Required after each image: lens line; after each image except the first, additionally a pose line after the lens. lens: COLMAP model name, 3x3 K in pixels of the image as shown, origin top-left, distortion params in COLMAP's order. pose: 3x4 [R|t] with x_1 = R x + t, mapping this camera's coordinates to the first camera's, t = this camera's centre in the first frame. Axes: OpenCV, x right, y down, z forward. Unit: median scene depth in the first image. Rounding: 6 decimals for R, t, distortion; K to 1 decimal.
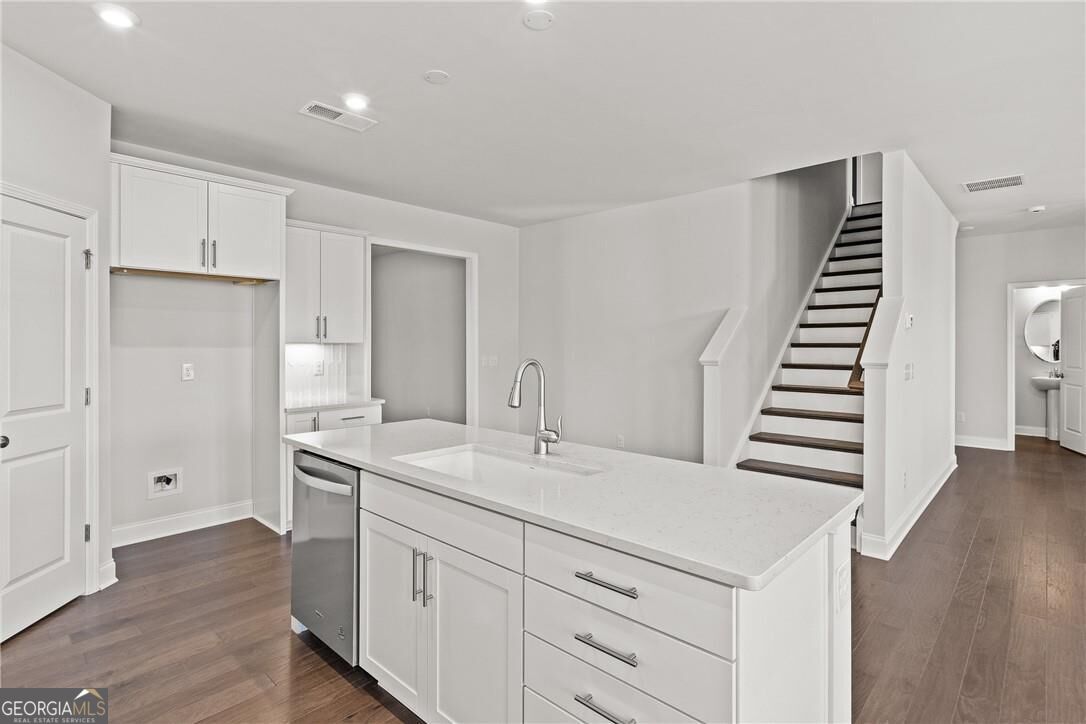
lens RADIAL K [[540.2, 0, 544.4], [0, 540.2, 344.6], [0, 0, 1]] dist [0.001035, 0.000502]
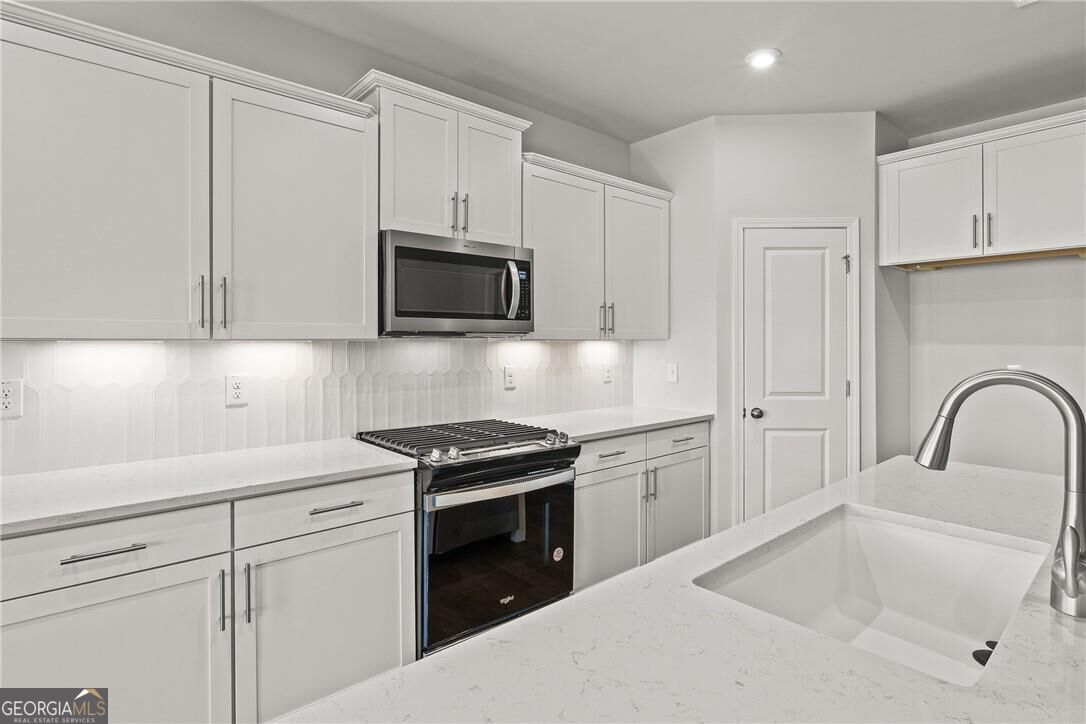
lens RADIAL K [[540.2, 0, 544.4], [0, 540.2, 344.6], [0, 0, 1]] dist [0.001035, 0.000502]
pose [[-0.104733, 0.007539, -0.994472, 0.317442], [-0.003702, 0.999961, 0.007971, 0.000434], [0.994493, 0.004516, -0.104701, 0.501064]]
